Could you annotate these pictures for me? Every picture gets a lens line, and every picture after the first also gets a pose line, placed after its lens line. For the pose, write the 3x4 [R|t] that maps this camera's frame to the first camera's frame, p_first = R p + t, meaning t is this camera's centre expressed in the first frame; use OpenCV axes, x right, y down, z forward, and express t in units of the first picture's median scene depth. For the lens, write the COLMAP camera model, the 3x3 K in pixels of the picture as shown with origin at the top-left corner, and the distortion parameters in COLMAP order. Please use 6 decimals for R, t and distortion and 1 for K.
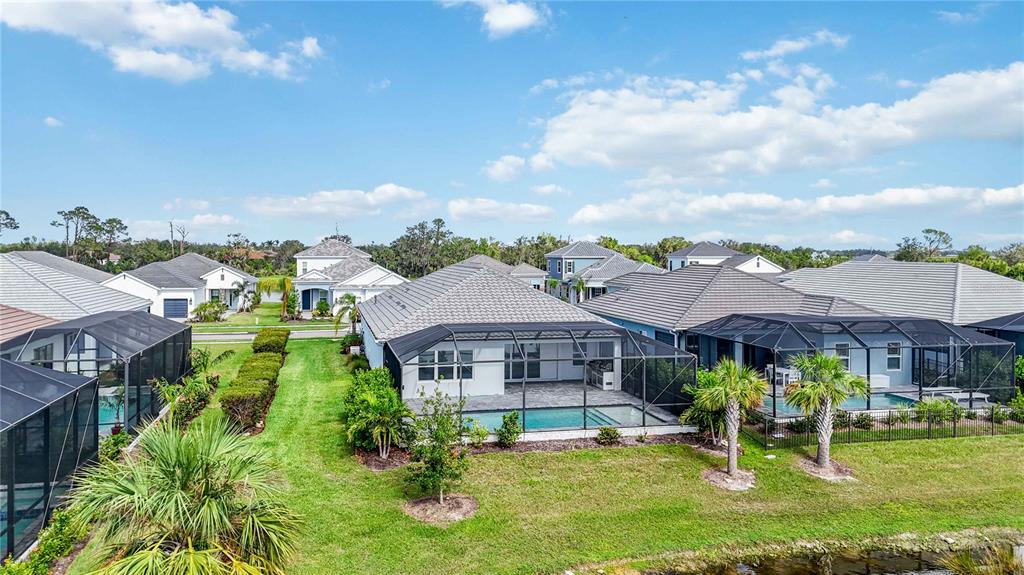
lens RADIAL K [[767.3, 0, 514.0], [0, 767.3, 263.9], [0, 0, 1]] dist [0.065618, -0.064436]
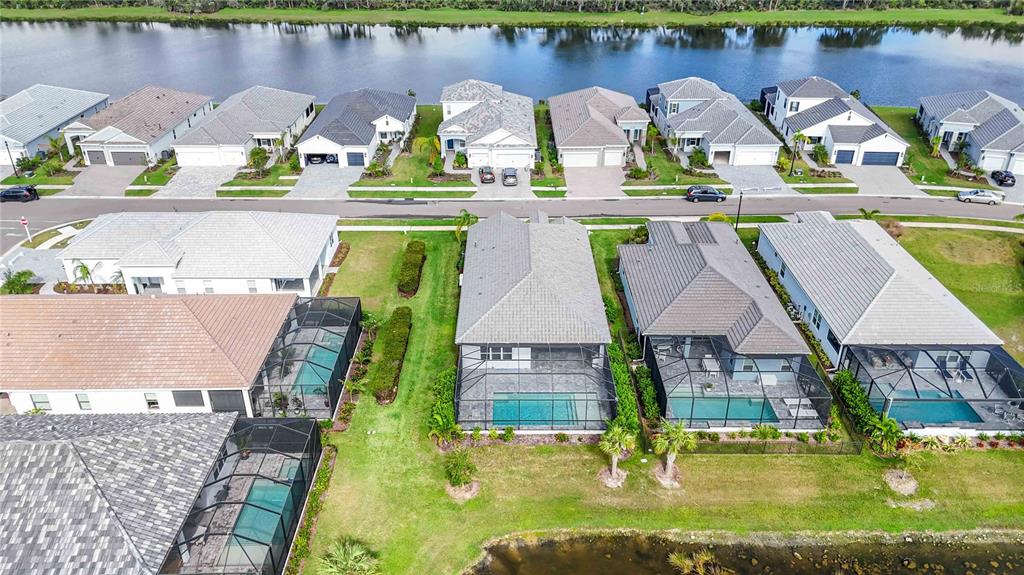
lens RADIAL K [[761.6, 0, 512.3], [0, 761.6, 279.2], [0, 0, 1]] dist [0.064098, -0.063903]
pose [[0.972117, 0.104852, -0.209750, 0.322013], [0.002897, 0.889028, 0.457844, -0.894346], [0.234479, -0.445686, 0.863935, -0.445845]]
